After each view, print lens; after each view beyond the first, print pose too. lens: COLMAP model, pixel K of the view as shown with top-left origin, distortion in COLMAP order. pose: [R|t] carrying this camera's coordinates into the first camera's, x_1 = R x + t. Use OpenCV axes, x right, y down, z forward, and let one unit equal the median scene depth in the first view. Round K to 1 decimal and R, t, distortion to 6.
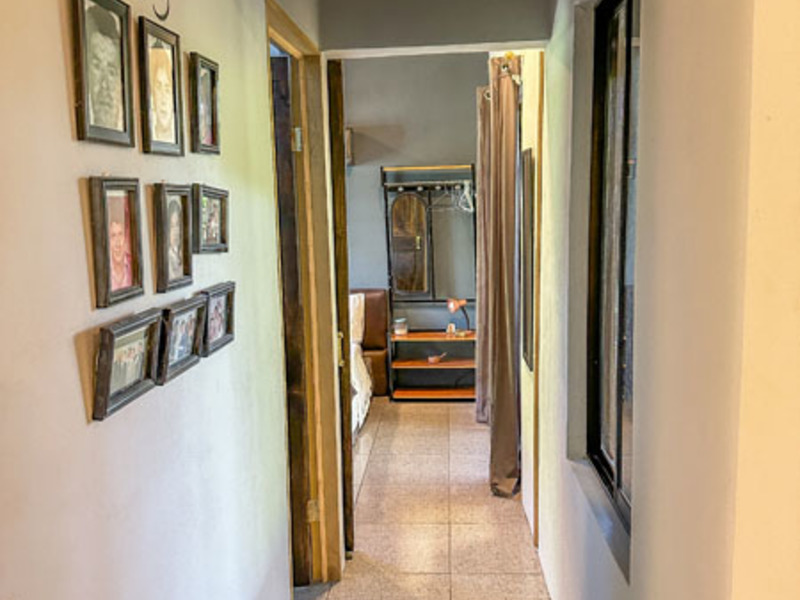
lens RADIAL K [[565.0, 0, 398.2], [0, 565.0, 300.5], [0, 0, 1]] dist [0.020280, -0.018852]
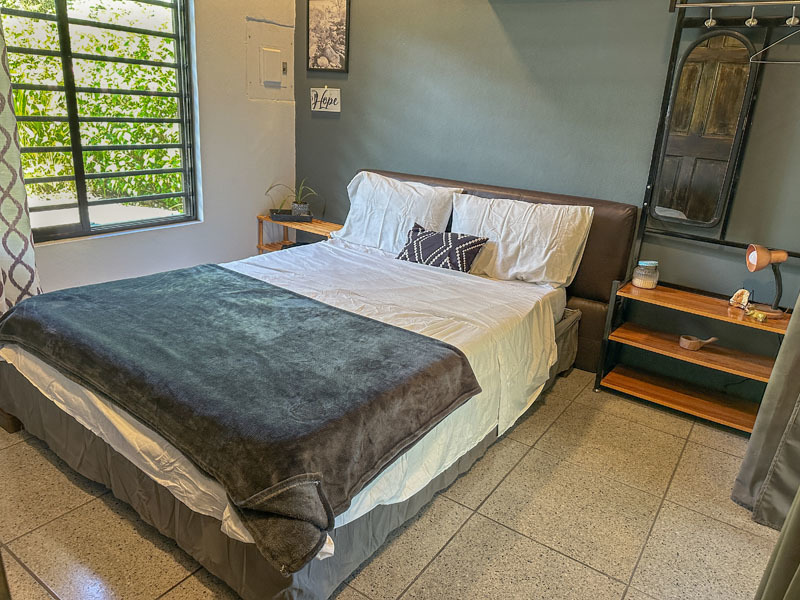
lens RADIAL K [[565.0, 0, 408.2], [0, 565.0, 302.2], [0, 0, 1]] dist [0.020280, -0.018852]
pose [[0.872510, 0.246270, -0.421991, 0.046074], [-0.172279, 0.963277, 0.205955, -0.004682], [0.457215, -0.106998, 0.882896, 0.366644]]
